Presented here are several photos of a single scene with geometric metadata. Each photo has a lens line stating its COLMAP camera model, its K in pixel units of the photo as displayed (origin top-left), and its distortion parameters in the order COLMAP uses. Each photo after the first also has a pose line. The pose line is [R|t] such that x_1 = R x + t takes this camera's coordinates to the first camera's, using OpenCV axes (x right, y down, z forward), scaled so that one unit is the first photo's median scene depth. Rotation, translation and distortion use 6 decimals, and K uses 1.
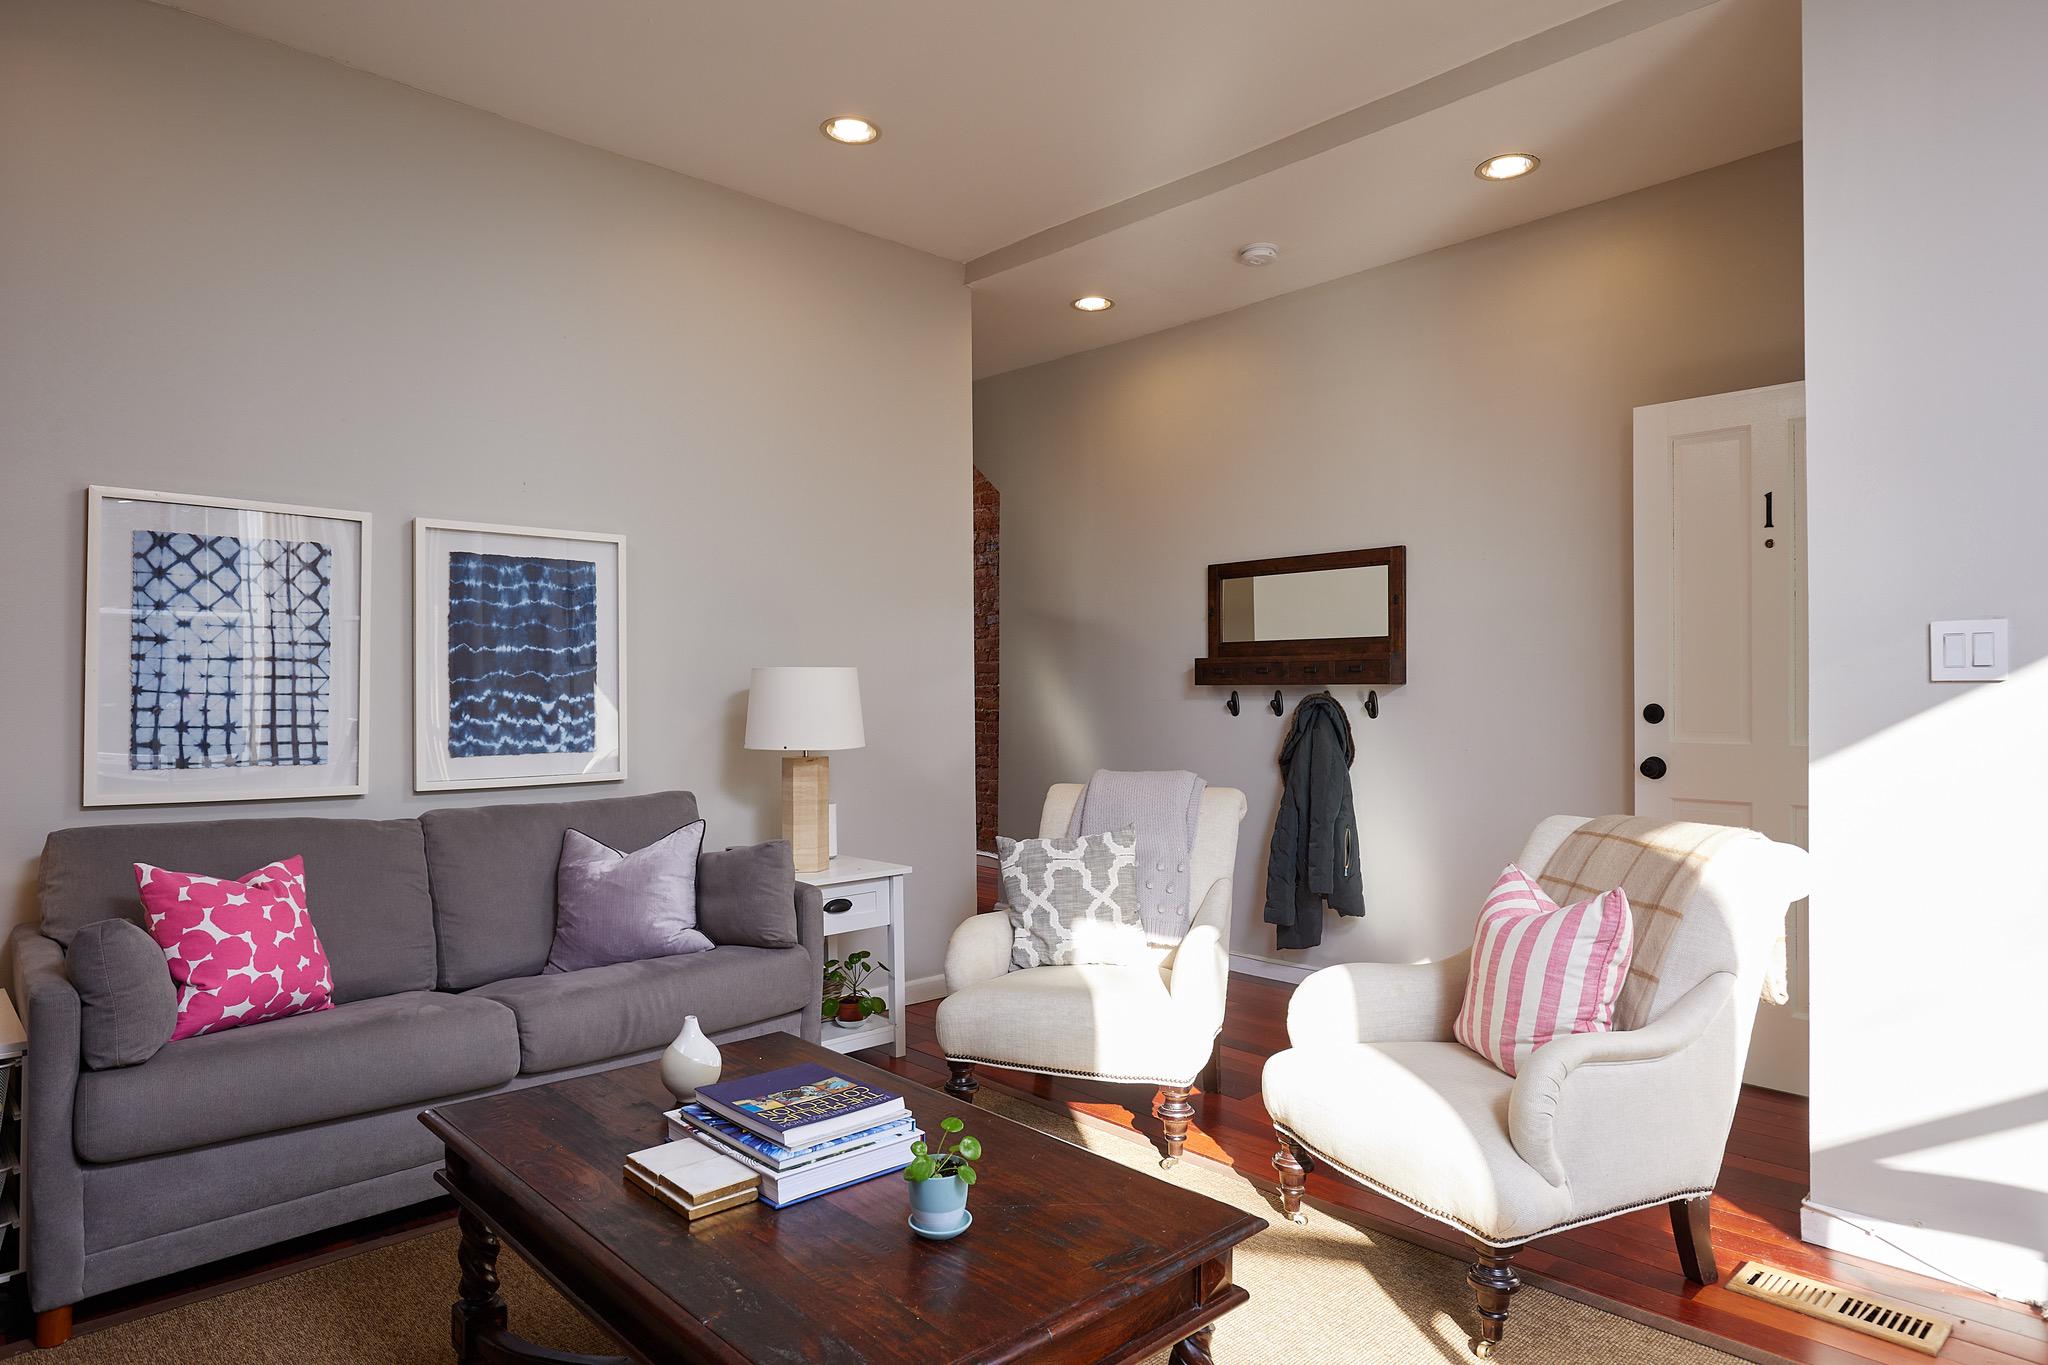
lens RADIAL K [[1221.9, 0, 1024.0], [0, 1221.9, 682.5], [0, 0, 1]] dist [0.002764, -0.001067]
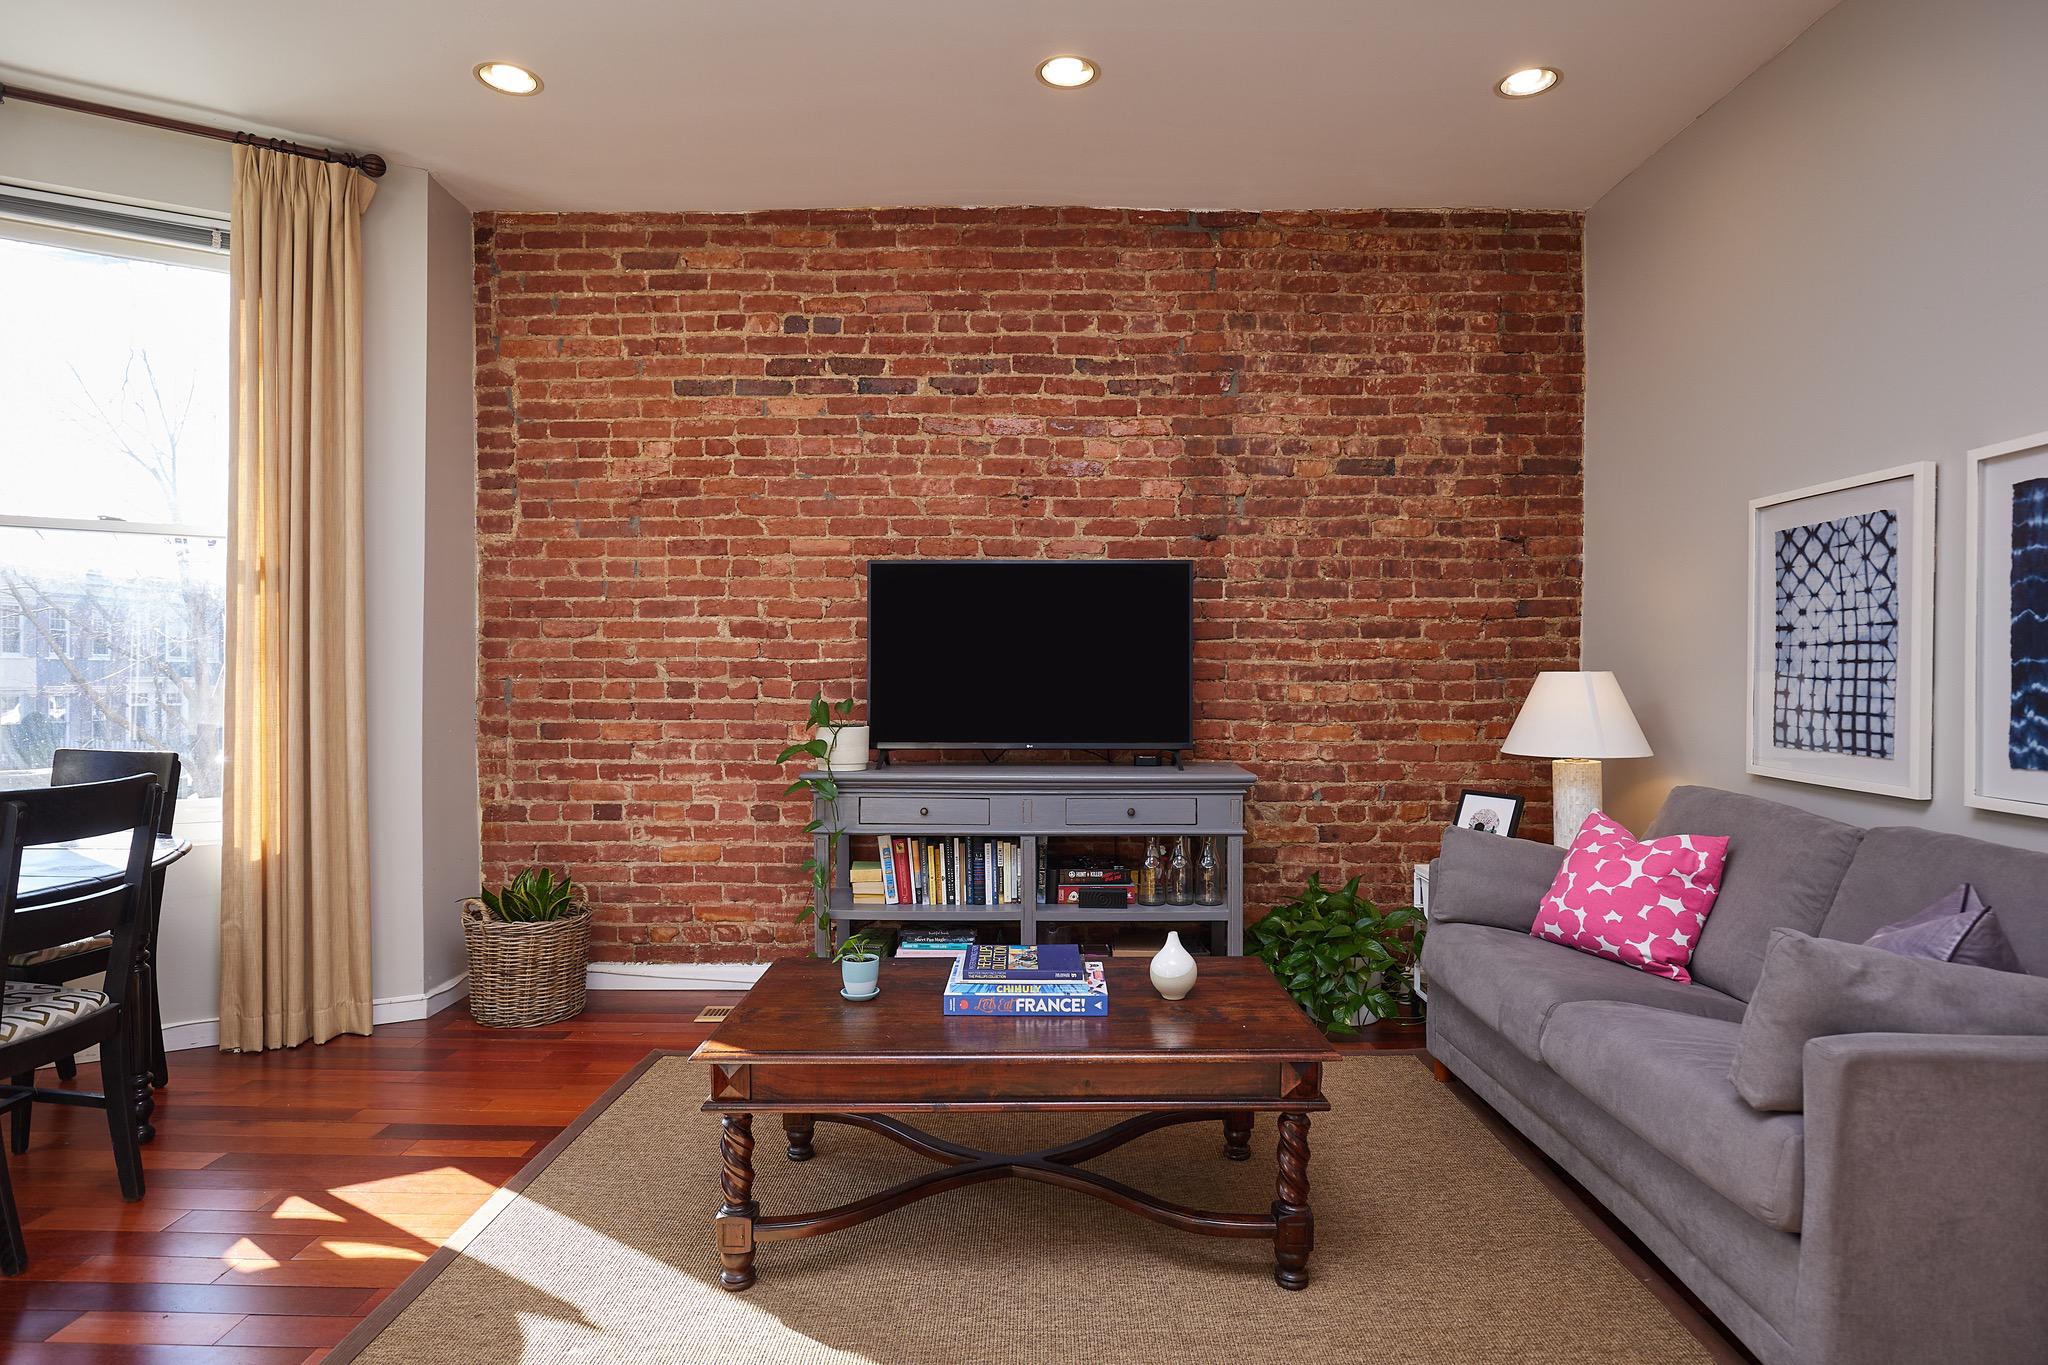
lens RADIAL K [[1124.6, 0, 1024.0], [0, 1124.6, 682.5], [0, 0, 1]] dist [-0.011727, 0.002163]
pose [[-0.695436, 0.005404, -0.718568, 0.451766], [0.004751, 0.999984, 0.002923, 0.006338], [0.718572, -0.001381, -0.695451, 1.133990]]
